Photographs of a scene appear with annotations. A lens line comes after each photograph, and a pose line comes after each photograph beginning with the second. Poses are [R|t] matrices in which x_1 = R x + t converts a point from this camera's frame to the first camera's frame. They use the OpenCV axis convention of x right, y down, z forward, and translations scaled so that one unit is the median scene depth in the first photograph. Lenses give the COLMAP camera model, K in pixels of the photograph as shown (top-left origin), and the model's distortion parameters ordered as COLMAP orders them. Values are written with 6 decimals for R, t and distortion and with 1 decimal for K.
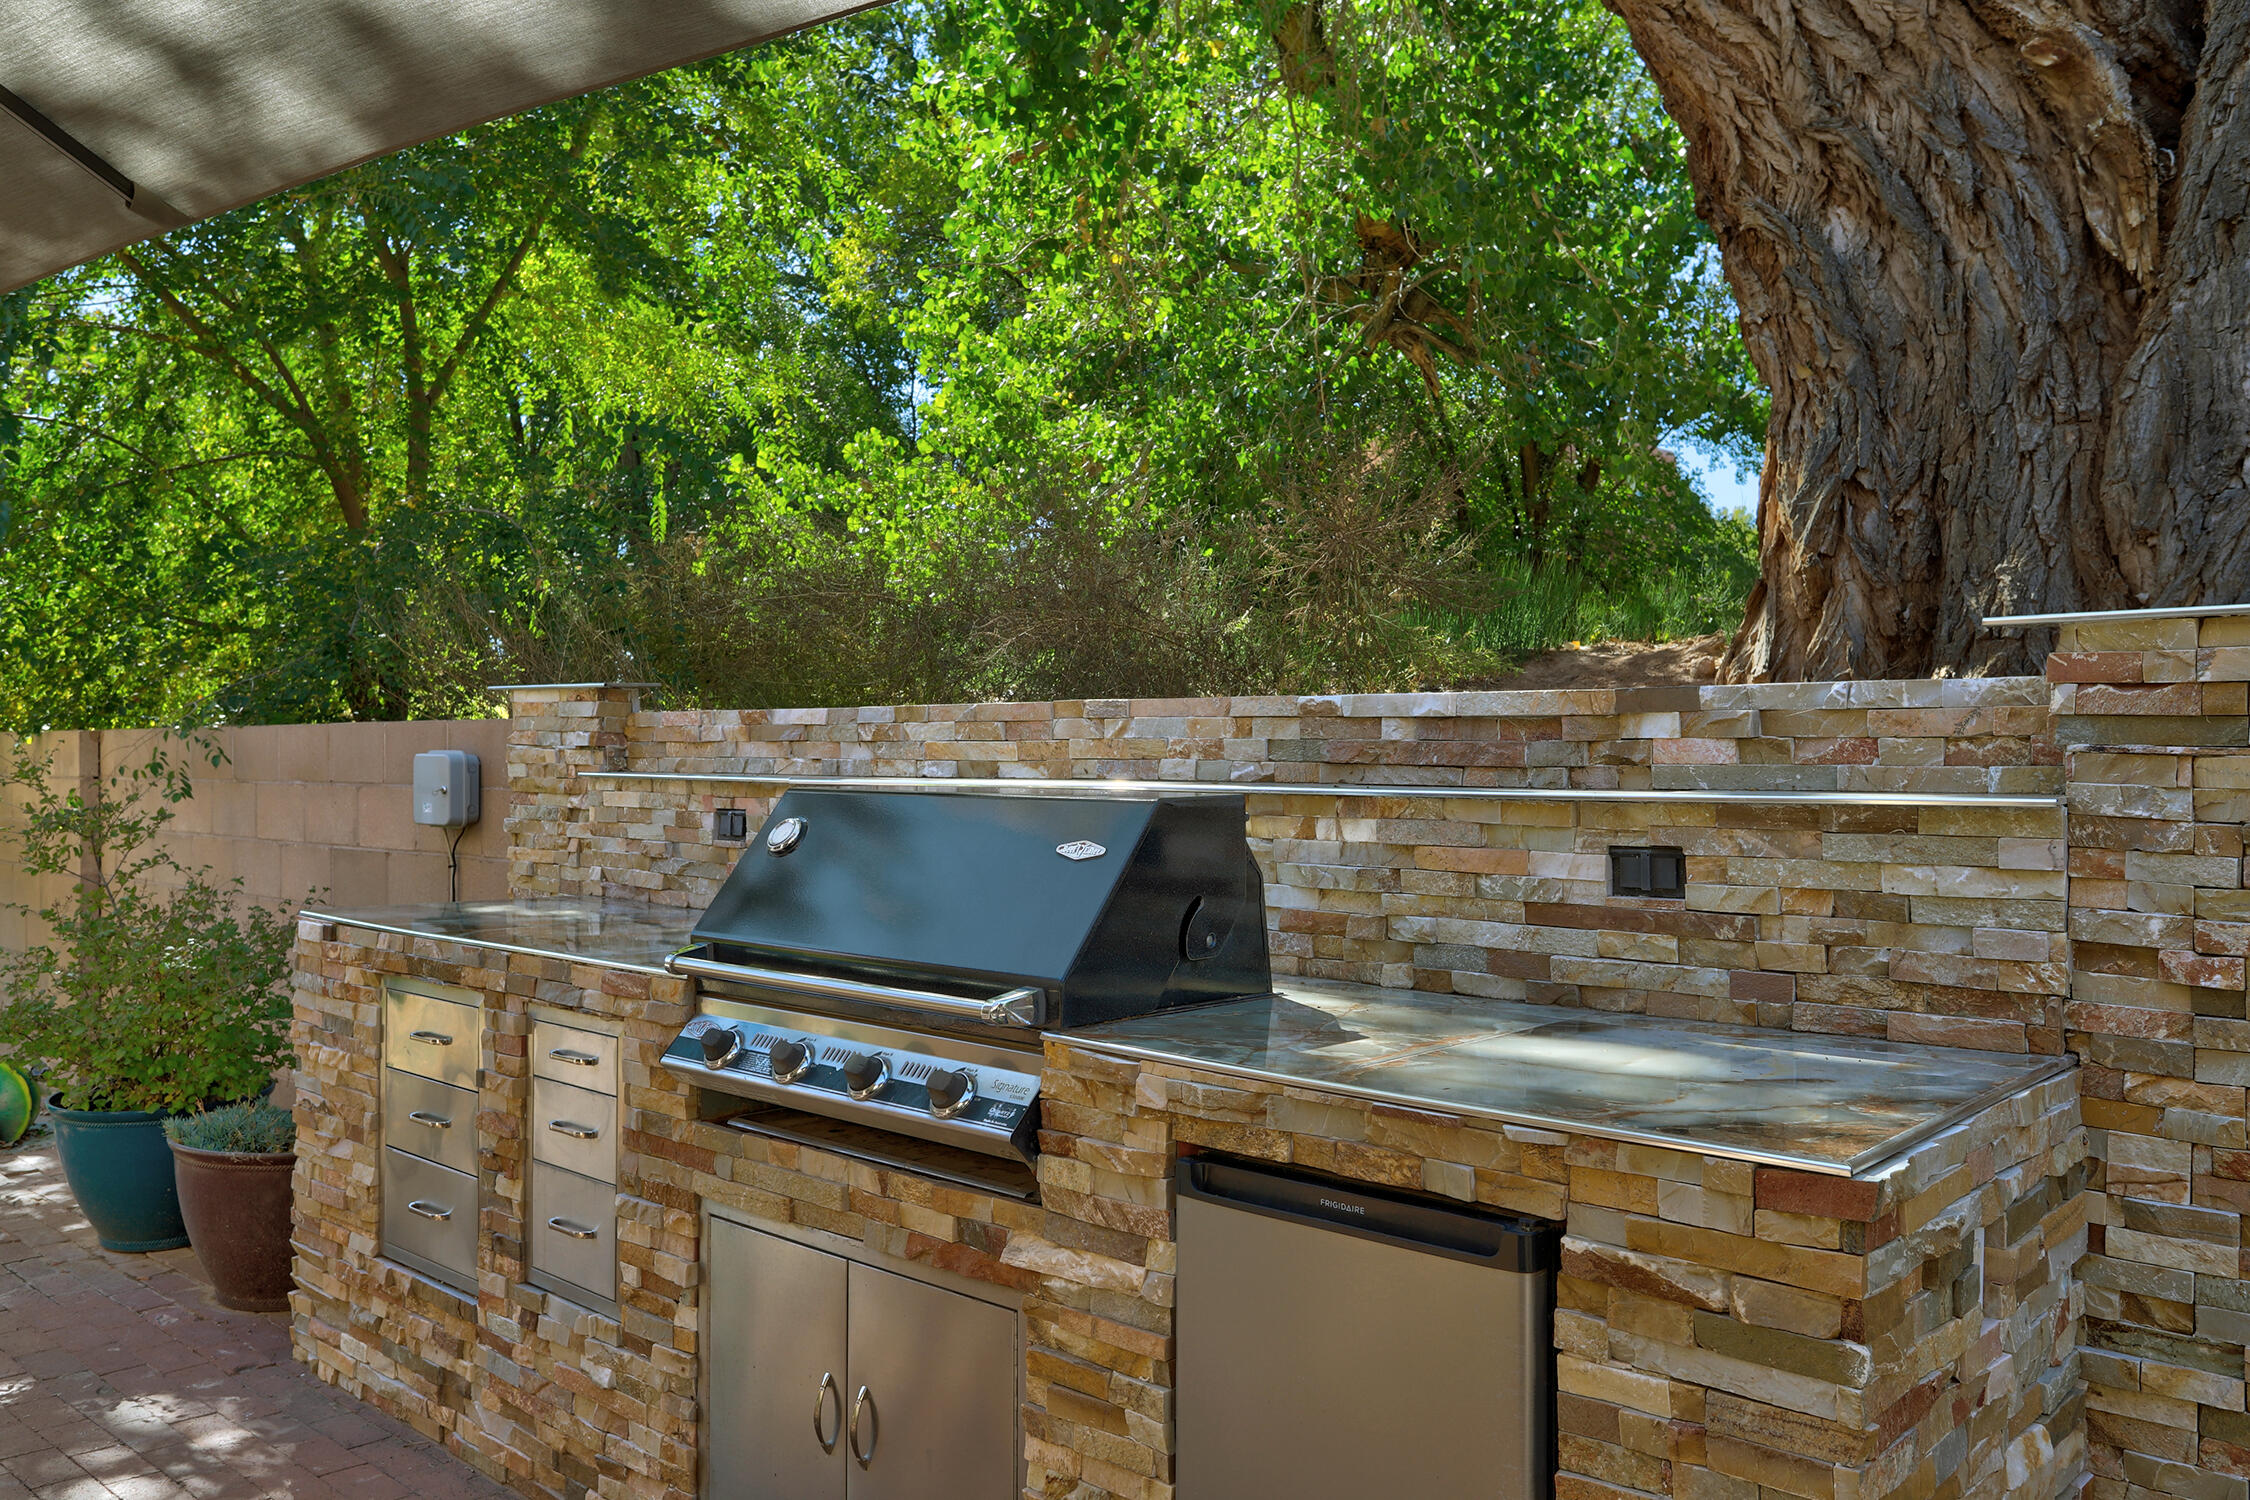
lens RADIAL K [[1817.1, 0, 1125.4], [0, 1817.1, 747.7], [0, 0, 1]] dist [0.004439, 0.000662]
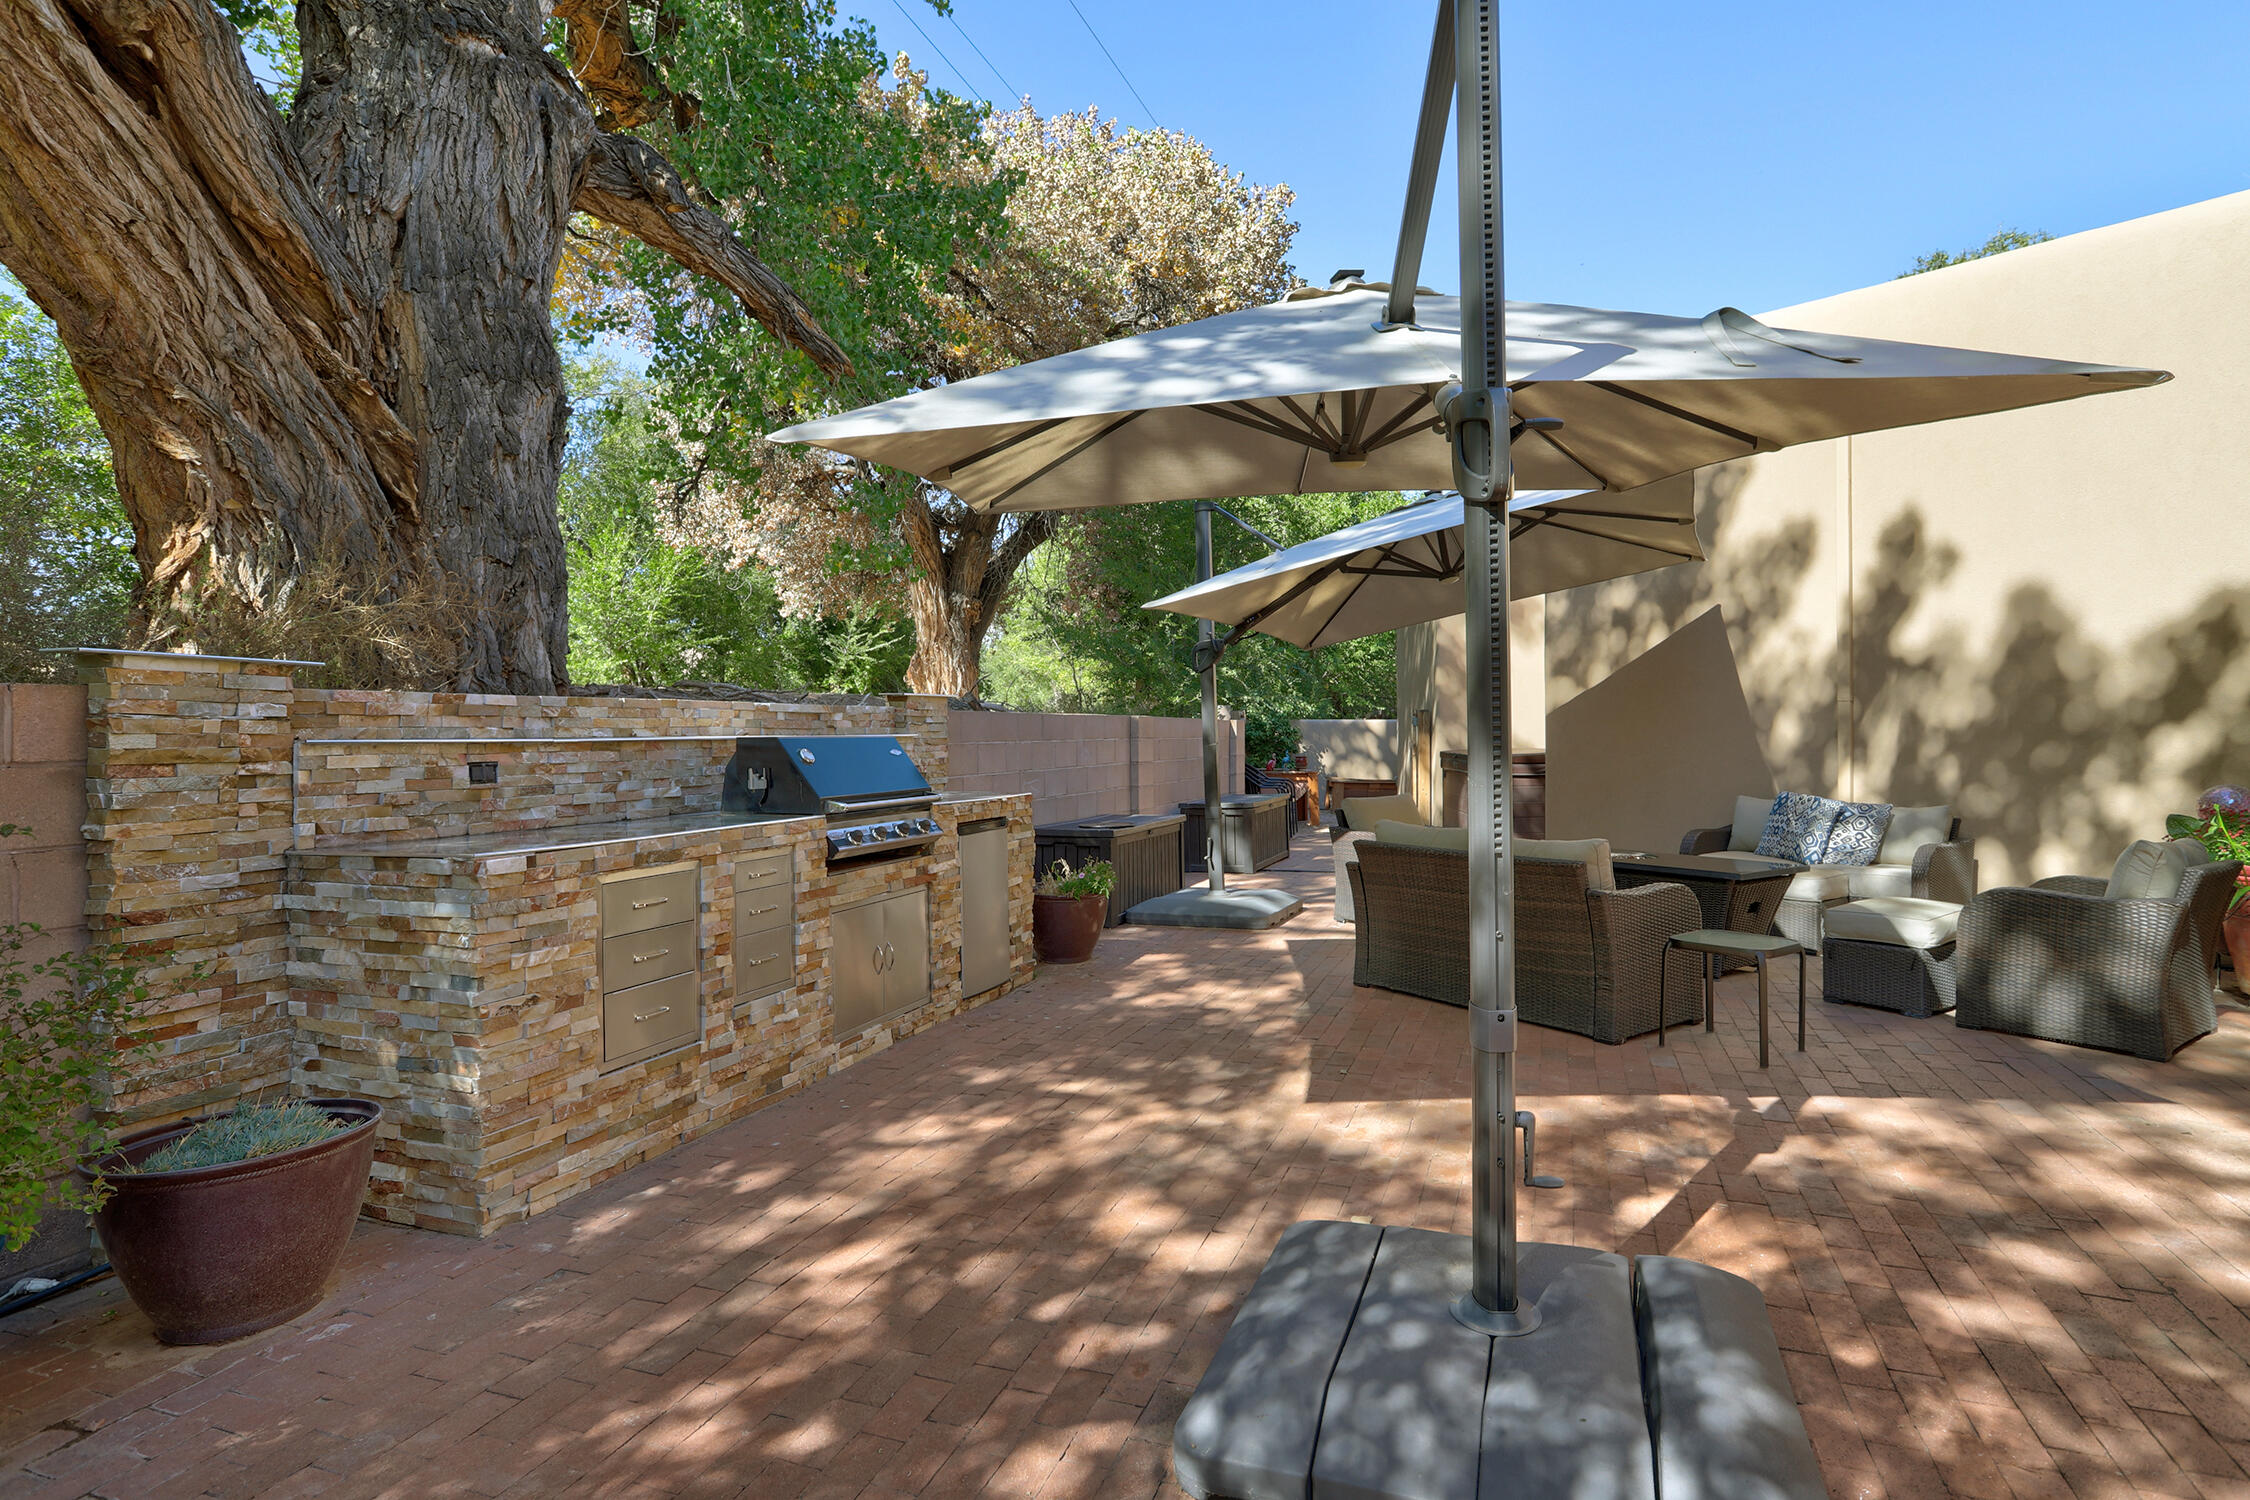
lens RADIAL K [[1211.6, 0, 1132.5], [0, 1211.6, 753.8], [0, 0, 1]] dist [-0.007632, 0.002094]
pose [[-0.429210, -0.017427, 0.903037, -1.504218], [0.001823, 0.999795, 0.020161, 0.009769], [-0.903203, 0.010299, -0.429090, 1.079830]]
